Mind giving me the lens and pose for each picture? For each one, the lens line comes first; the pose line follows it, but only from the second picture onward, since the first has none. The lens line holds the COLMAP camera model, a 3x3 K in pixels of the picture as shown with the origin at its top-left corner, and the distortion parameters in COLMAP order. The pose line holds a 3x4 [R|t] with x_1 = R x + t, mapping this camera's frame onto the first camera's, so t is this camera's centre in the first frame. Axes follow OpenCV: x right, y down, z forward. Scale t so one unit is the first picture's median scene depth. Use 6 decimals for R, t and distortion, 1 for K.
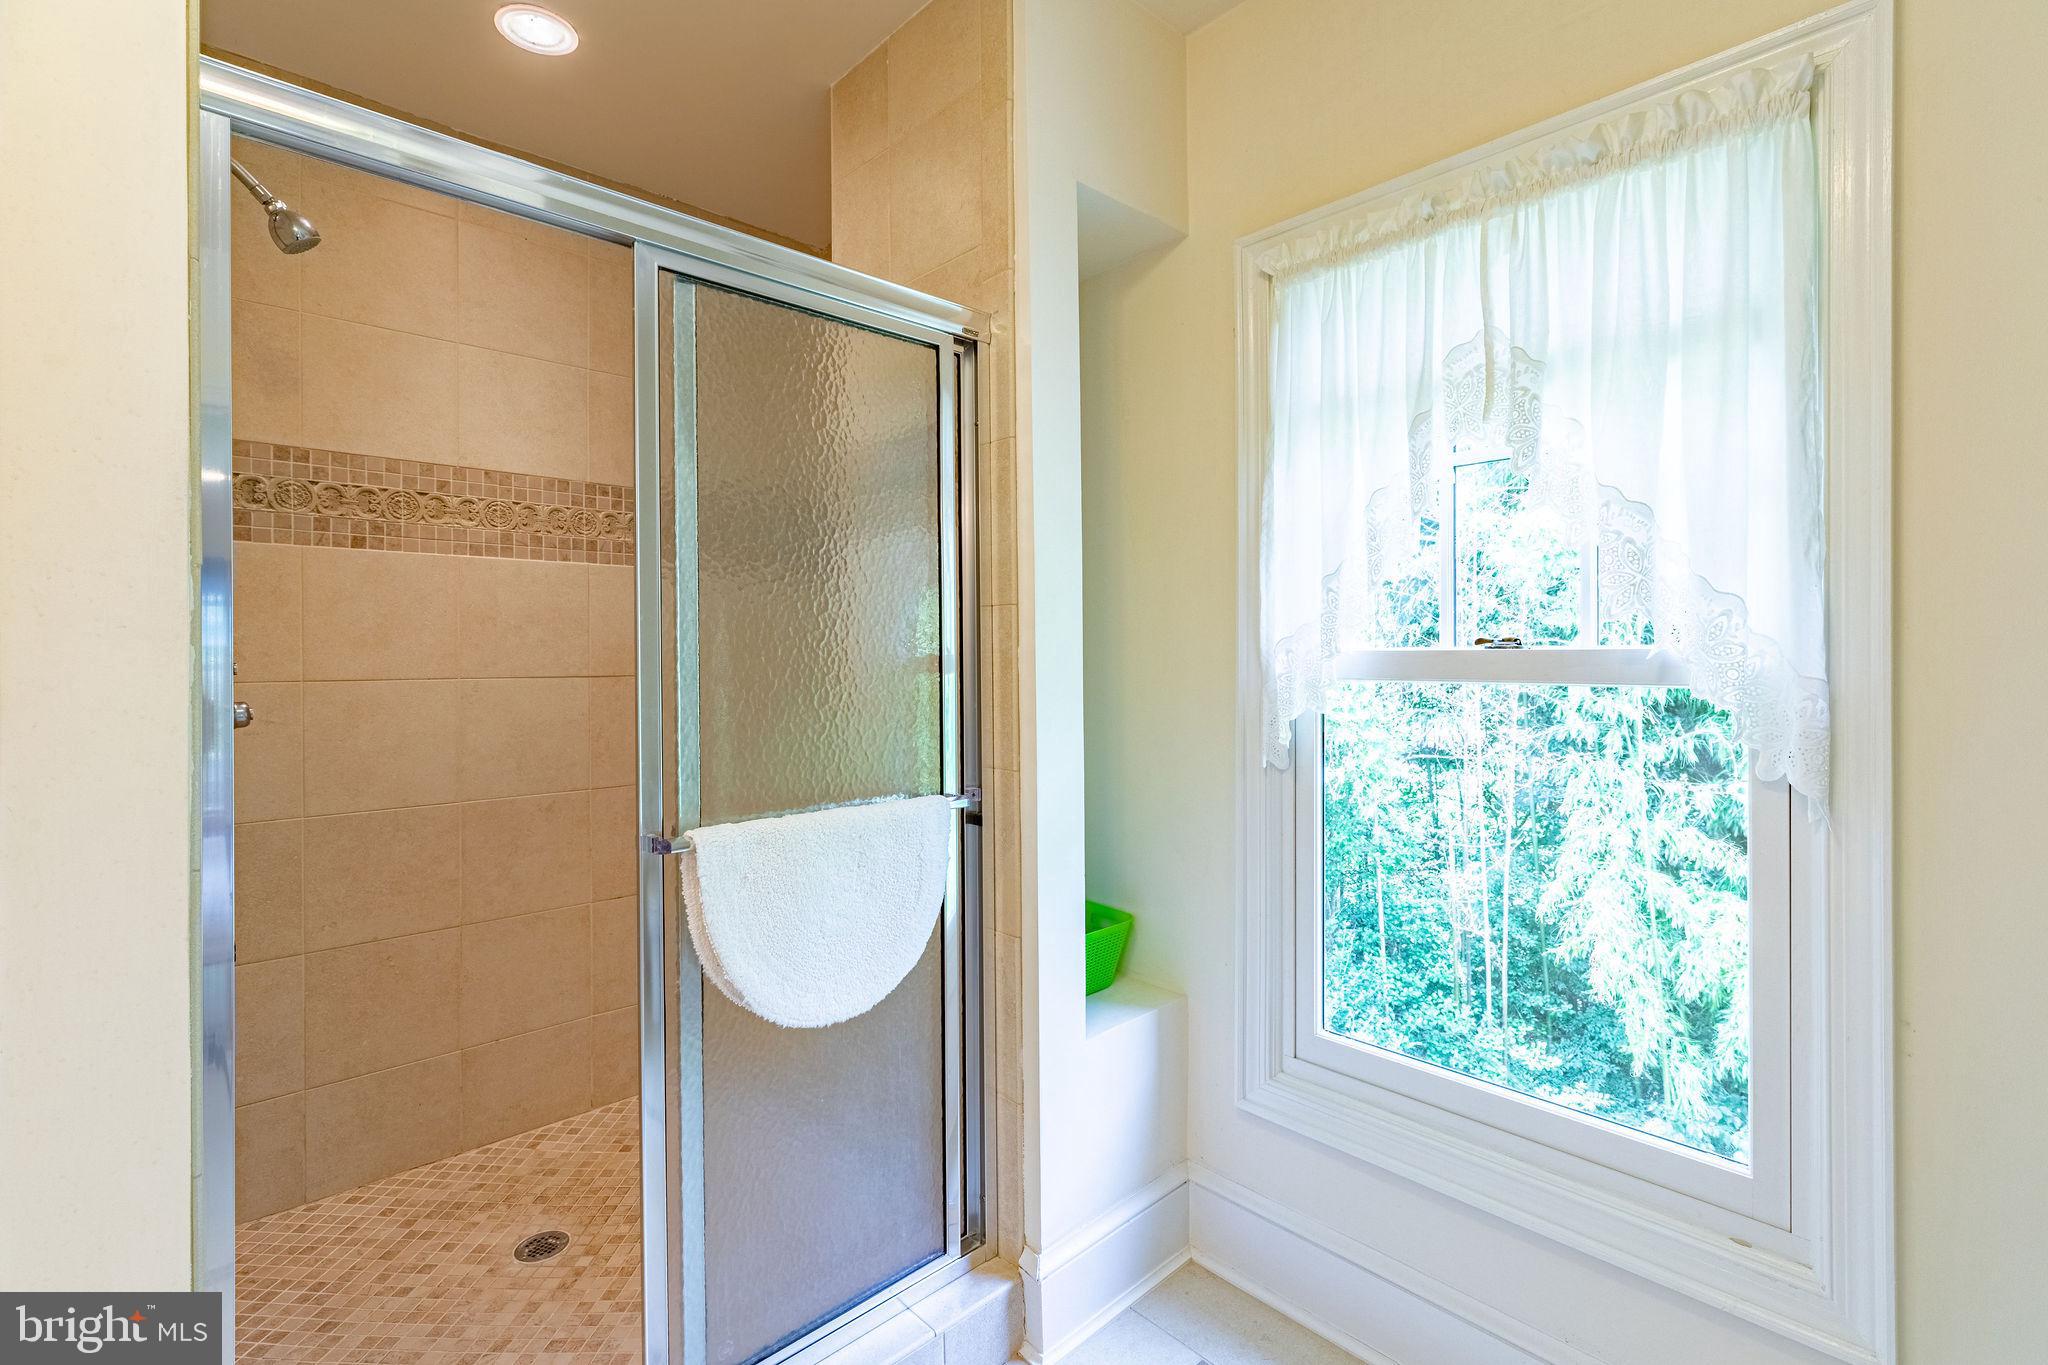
lens RADIAL K [[926.1, 0, 1027.4], [0, 926.1, 662.4], [0, 0, 1]] dist [0.002361, -0.000617]
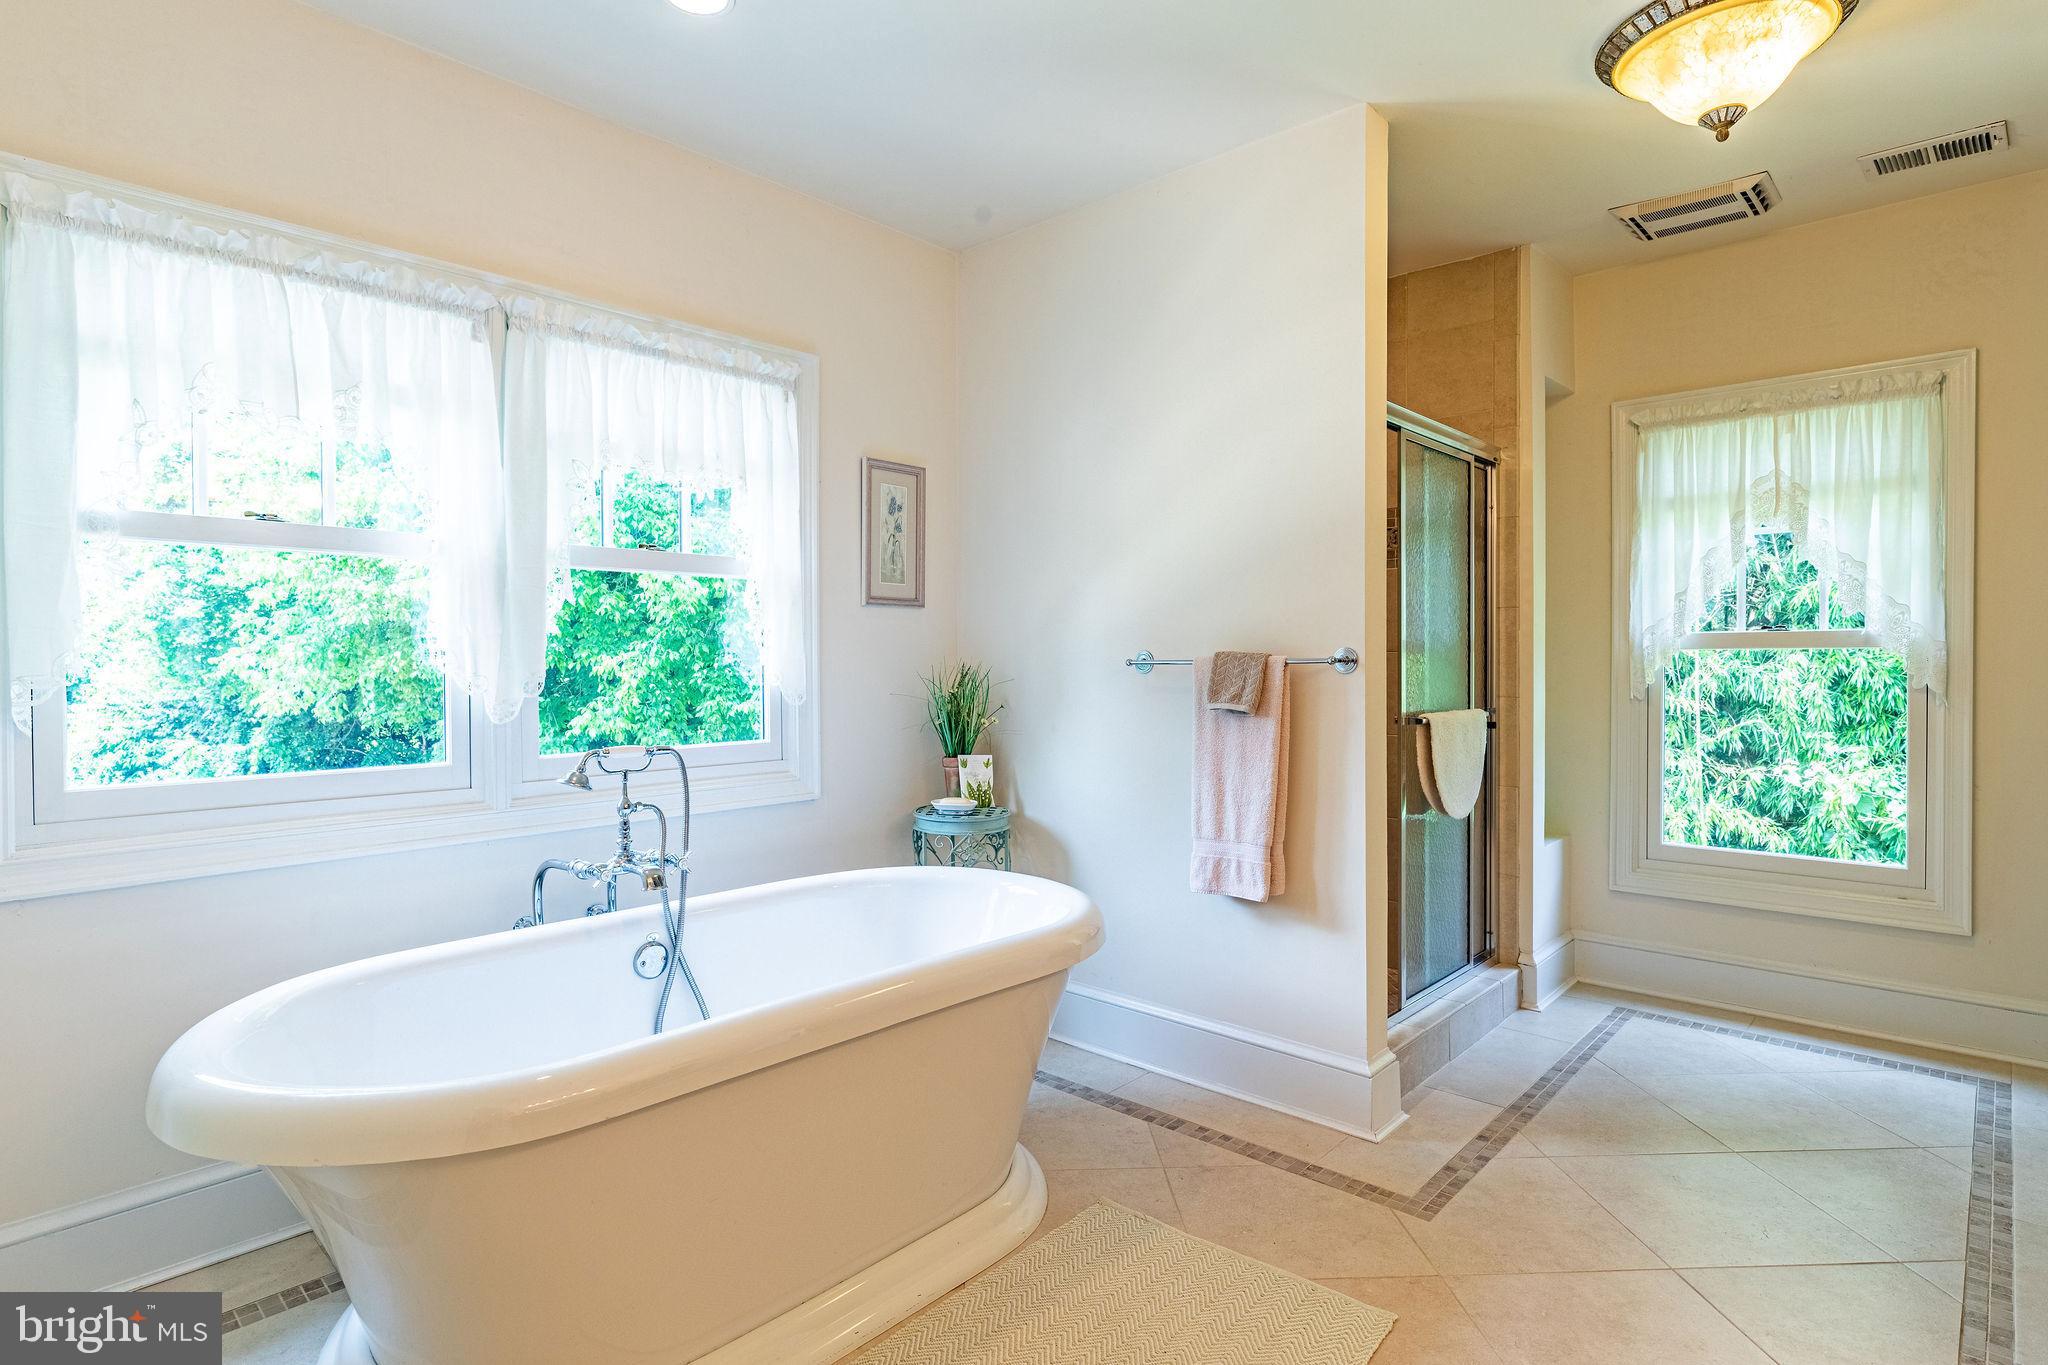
lens RADIAL K [[1066.9, 0, 1024.0], [0, 1066.9, 682.5], [0, 0, 1]] dist [-0.001508, 0.001392]
pose [[0.997112, 0.000866, 0.075944, -1.207398], [-0.001563, 0.999957, 0.009122, 0.073072], [-0.075933, -0.009215, 0.997070, -1.093594]]
